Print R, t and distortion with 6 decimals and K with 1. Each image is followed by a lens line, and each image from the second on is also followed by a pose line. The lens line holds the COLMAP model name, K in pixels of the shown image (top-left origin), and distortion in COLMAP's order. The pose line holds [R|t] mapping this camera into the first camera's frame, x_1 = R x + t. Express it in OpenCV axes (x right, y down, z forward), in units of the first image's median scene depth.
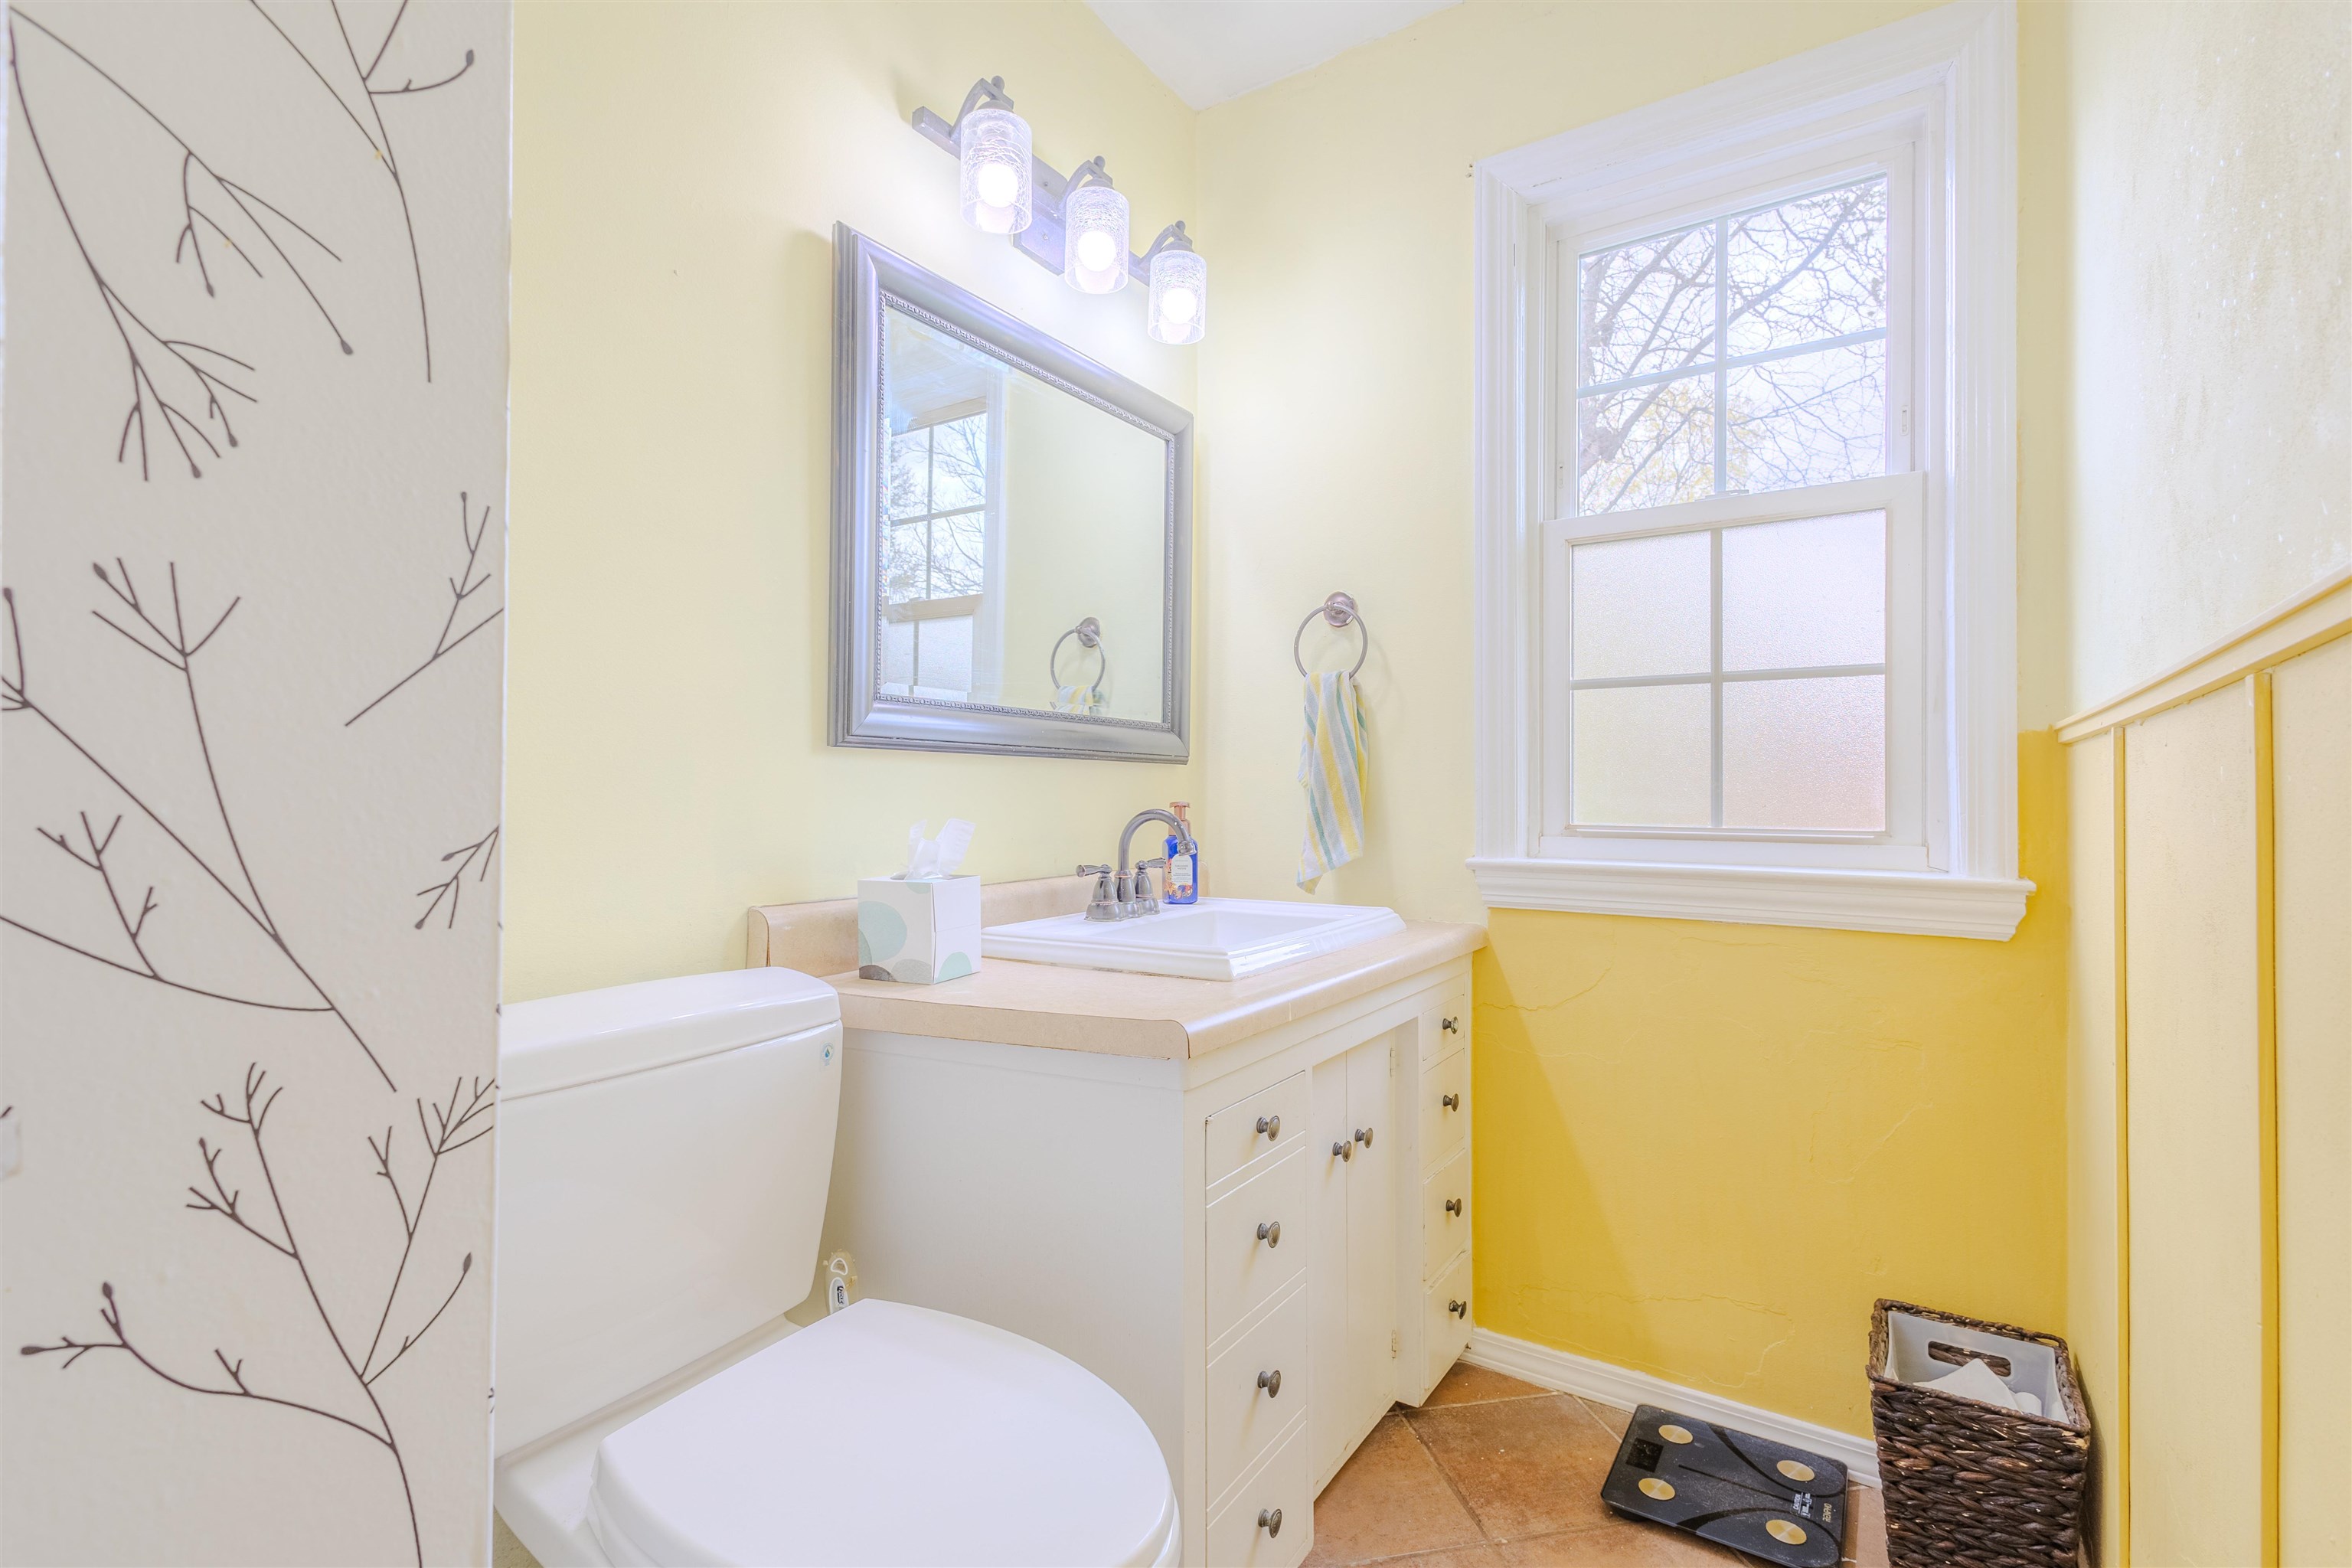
lens RADIAL K [[1078.7, 0, 1176.0], [0, 1078.7, 784.0], [0, 0, 1]] dist [0.014925, -0.005075]
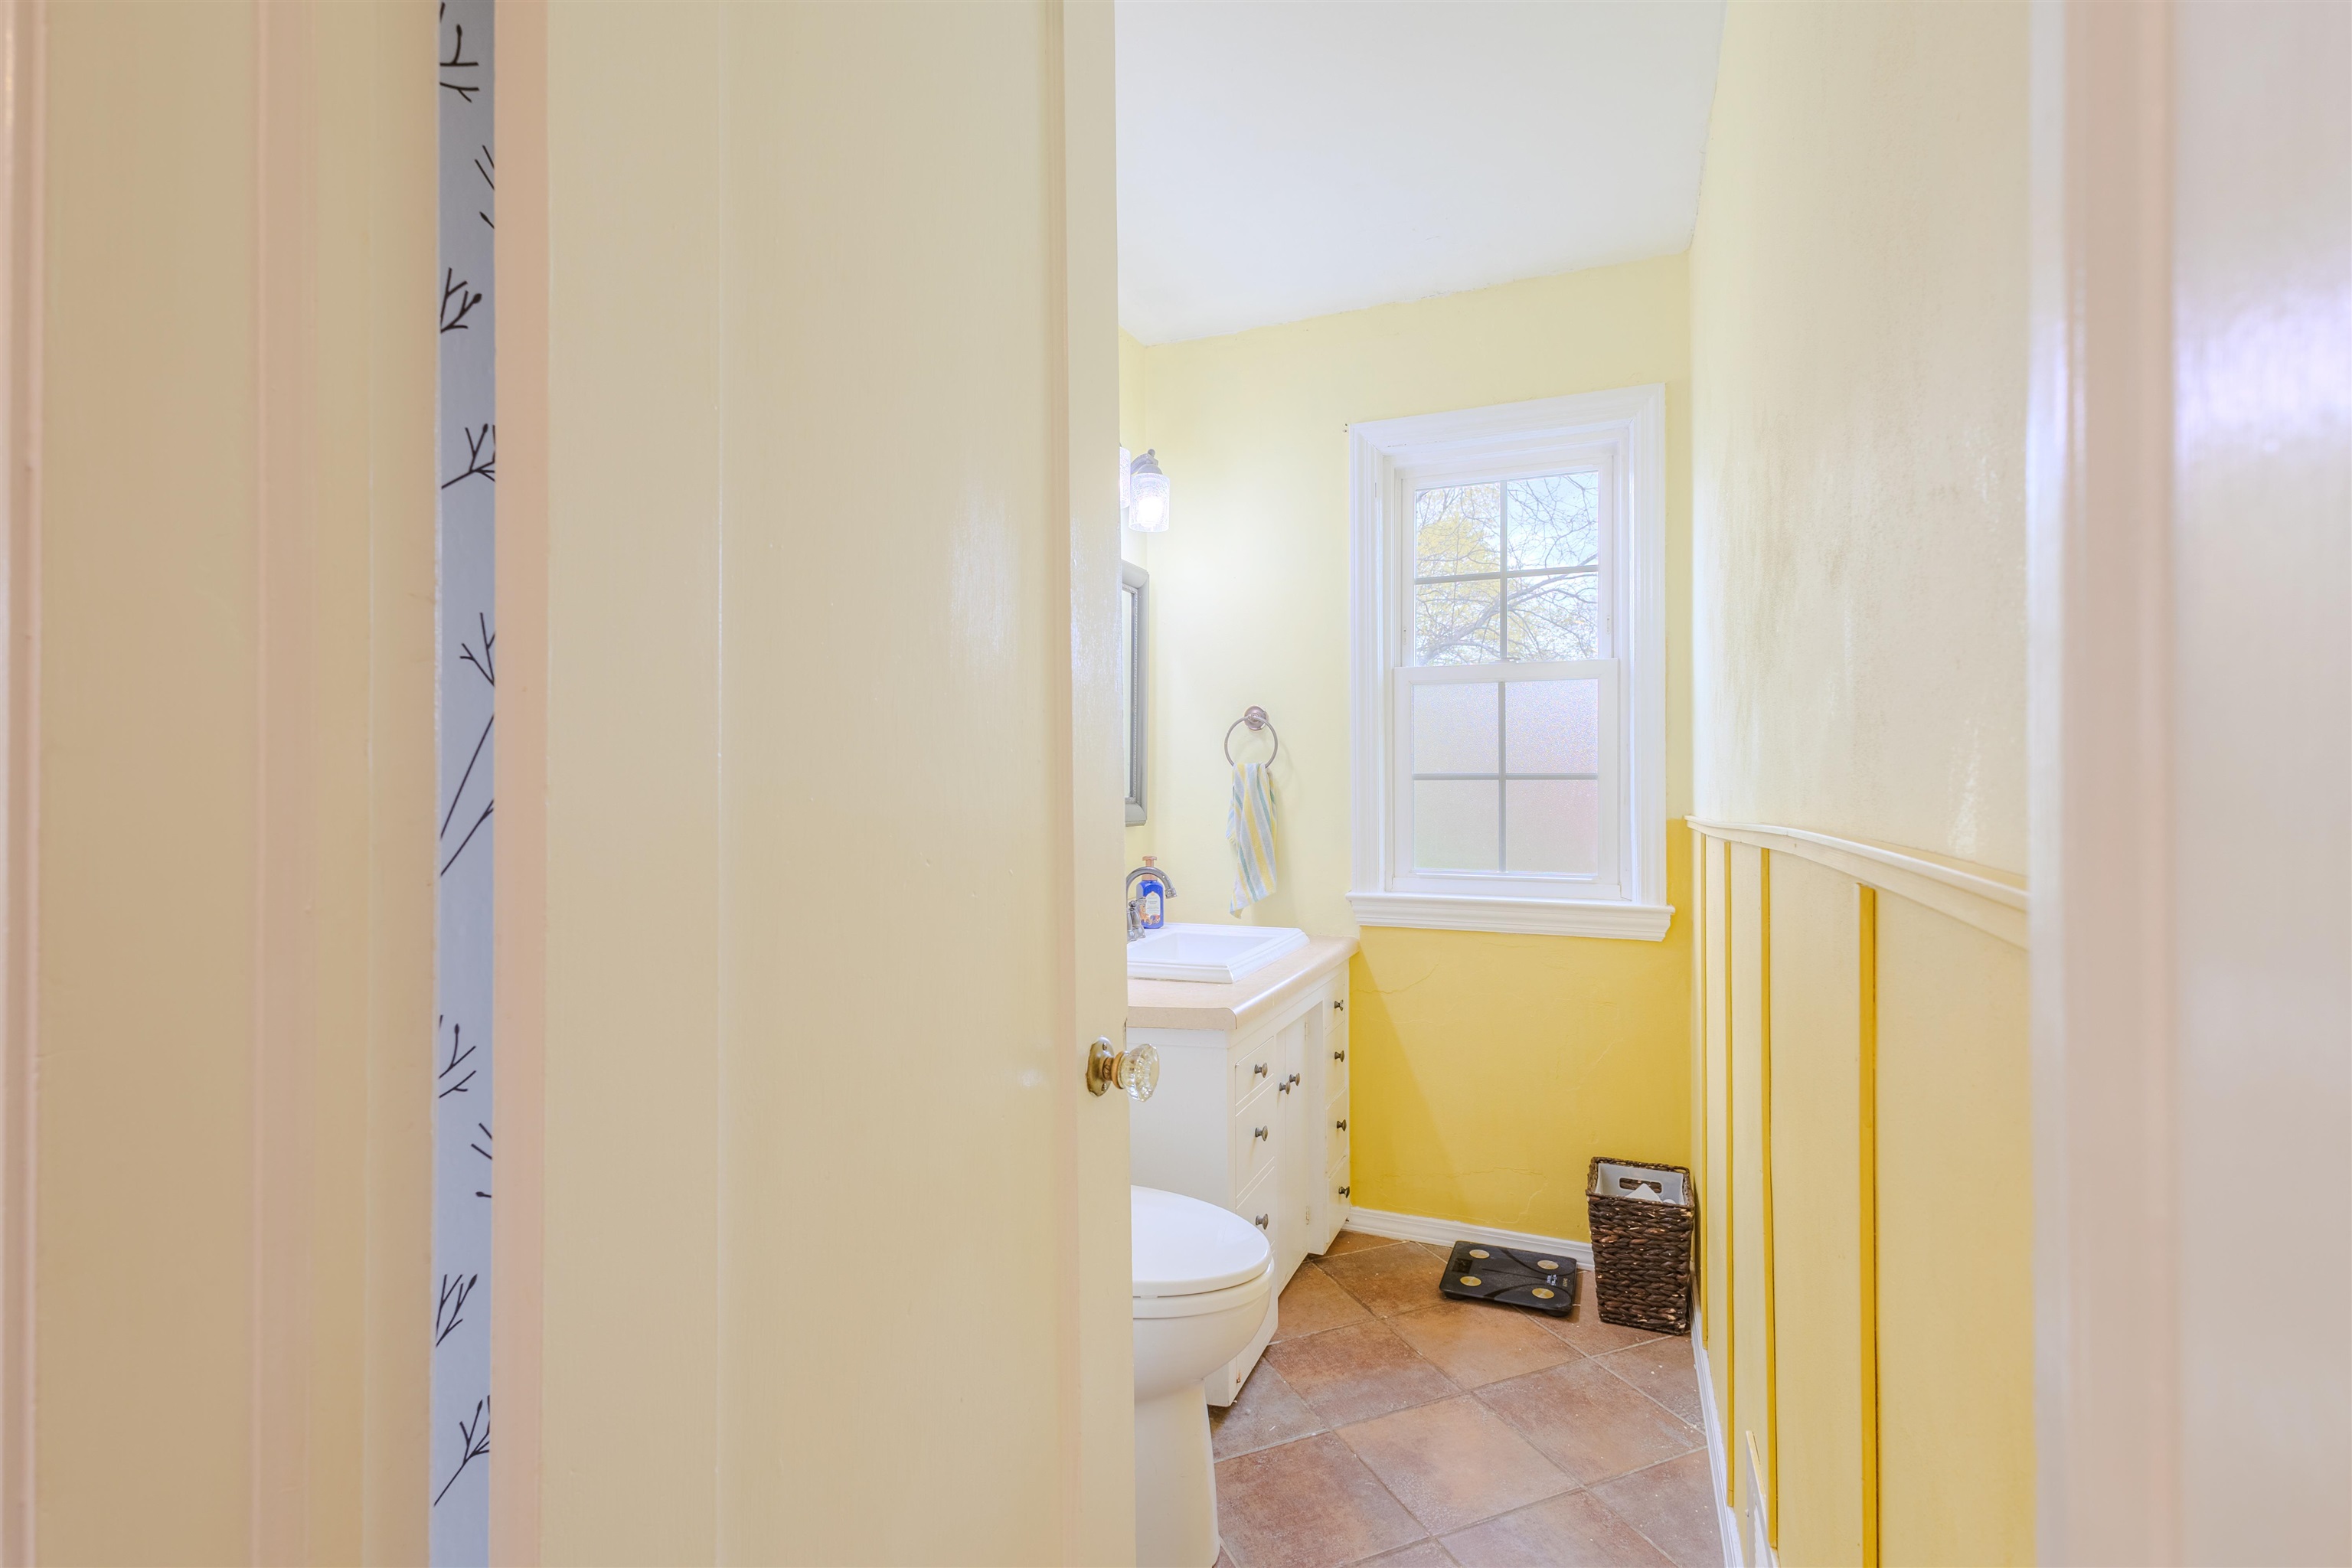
lens RADIAL K [[1078.7, 0, 1176.0], [0, 1078.7, 784.0], [0, 0, 1]] dist [0.014925, -0.005075]
pose [[0.981677, -0.003856, 0.190513, -0.287702], [0.002581, 0.999973, 0.006939, -0.109018], [-0.190534, -0.006320, 0.981660, -0.489377]]
